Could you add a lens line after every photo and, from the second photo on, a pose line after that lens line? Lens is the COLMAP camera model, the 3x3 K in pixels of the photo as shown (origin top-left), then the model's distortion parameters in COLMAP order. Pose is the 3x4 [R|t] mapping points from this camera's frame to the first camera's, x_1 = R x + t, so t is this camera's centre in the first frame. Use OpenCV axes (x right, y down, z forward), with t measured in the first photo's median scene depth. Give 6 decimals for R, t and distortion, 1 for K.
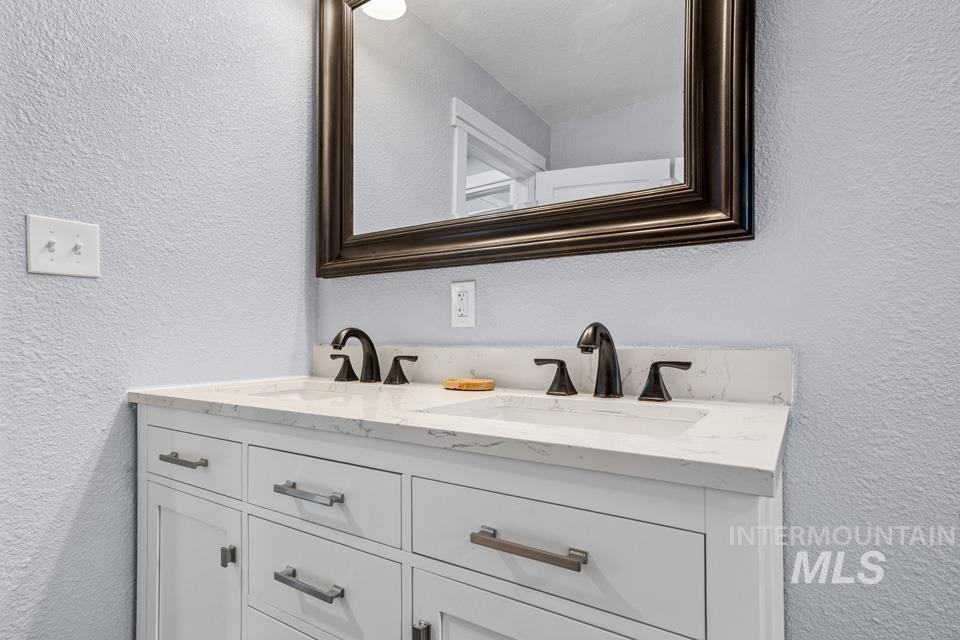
lens RADIAL K [[507.2, 0, 478.4], [0, 507.2, 333.7], [0, 0, 1]] dist [0.001052, 0.000092]
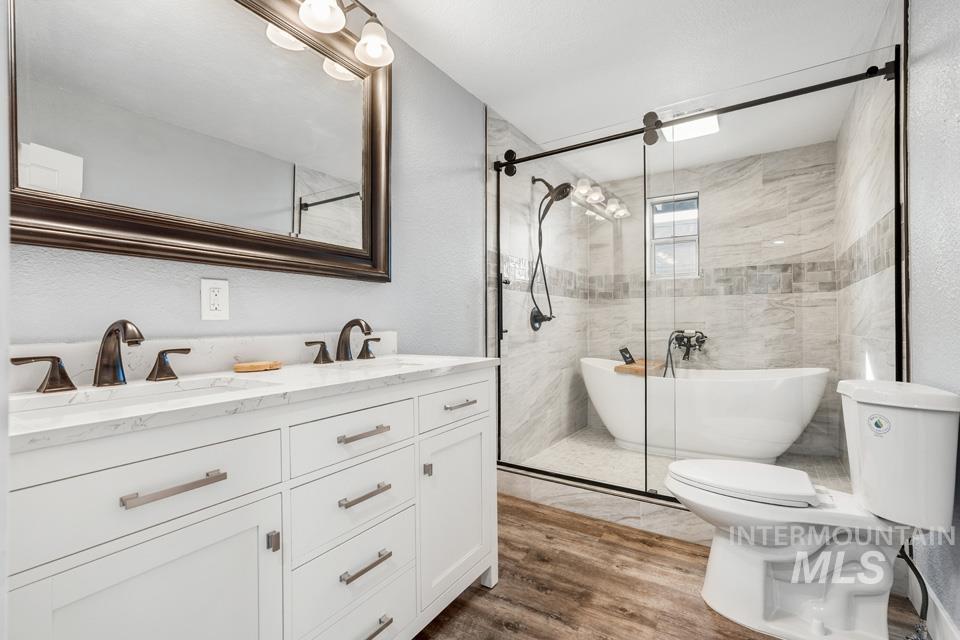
lens RADIAL K [[434.2, 0, 481.1], [0, 434.2, 327.3], [0, 0, 1]] dist [-0.003596, 0.000246]
pose [[-0.014922, -0.013194, 0.999802, -1.167038], [0.001621, 0.999911, 0.013220, -0.009049], [-0.999887, 0.001818, -0.014899, 0.493665]]
